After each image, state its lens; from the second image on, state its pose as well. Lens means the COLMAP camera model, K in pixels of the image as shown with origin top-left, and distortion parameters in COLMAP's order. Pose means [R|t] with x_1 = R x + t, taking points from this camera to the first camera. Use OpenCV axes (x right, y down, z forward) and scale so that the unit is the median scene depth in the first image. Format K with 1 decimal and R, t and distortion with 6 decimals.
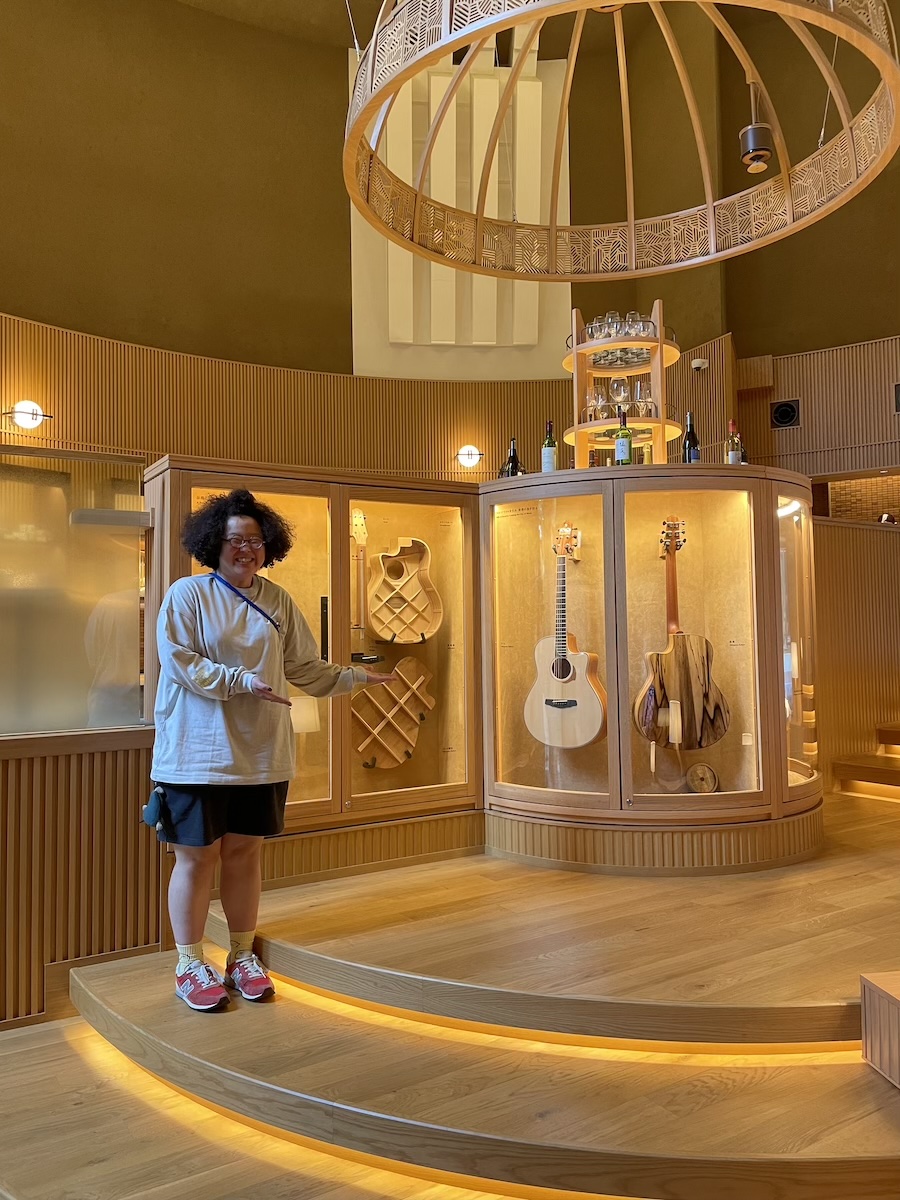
lens RADIAL K [[899.9, 0, 450.0], [0, 899.9, 600.0], [0, 0, 1]] dist [0.079734, -0.119391]
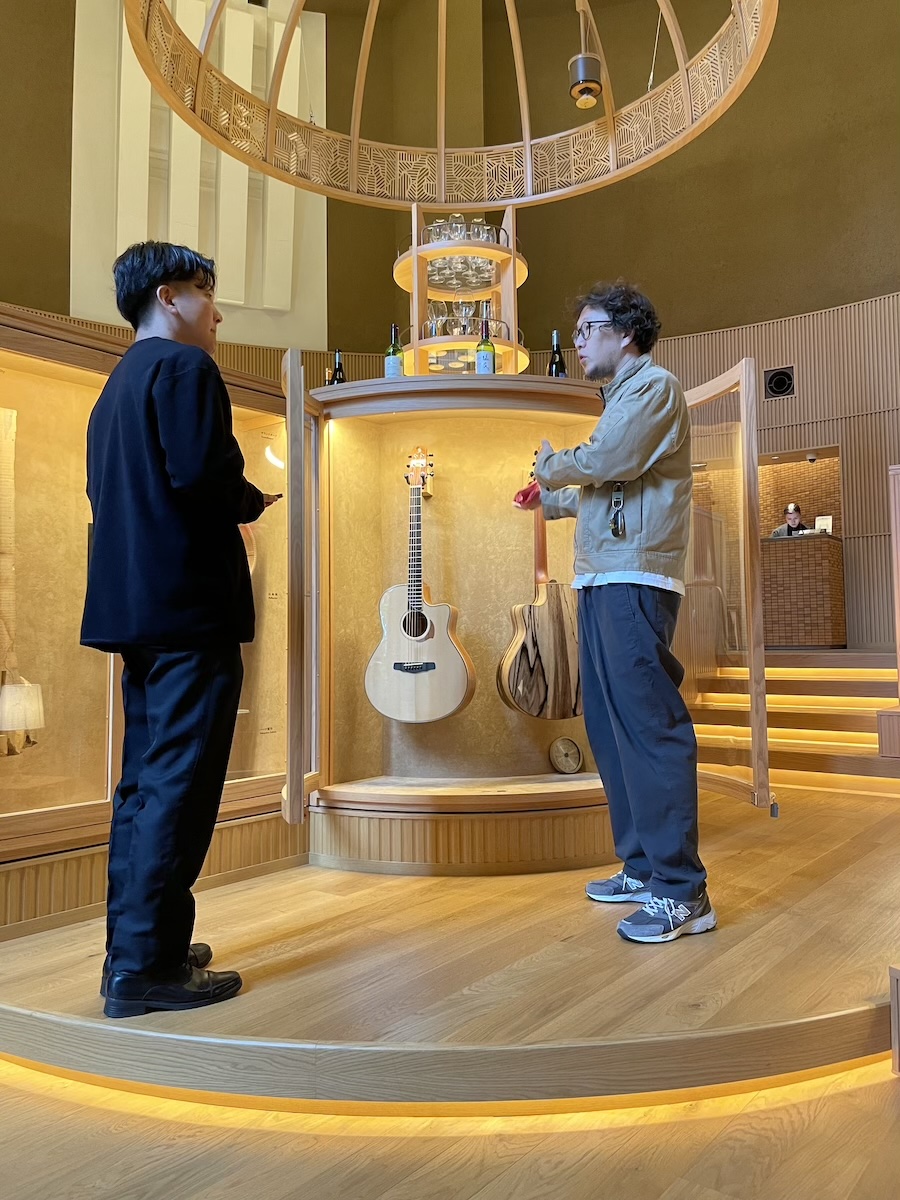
lens RADIAL K [[906.2, 0, 459.7], [0, 906.2, 590.6], [0, 0, 1]] dist [0.082054, -0.116489]
pose [[0.945270, 0.022238, 0.325529, -0.100423], [-0.014056, 0.999524, -0.027468, 0.065682], [-0.325985, 0.021389, 0.945133, 0.212037]]
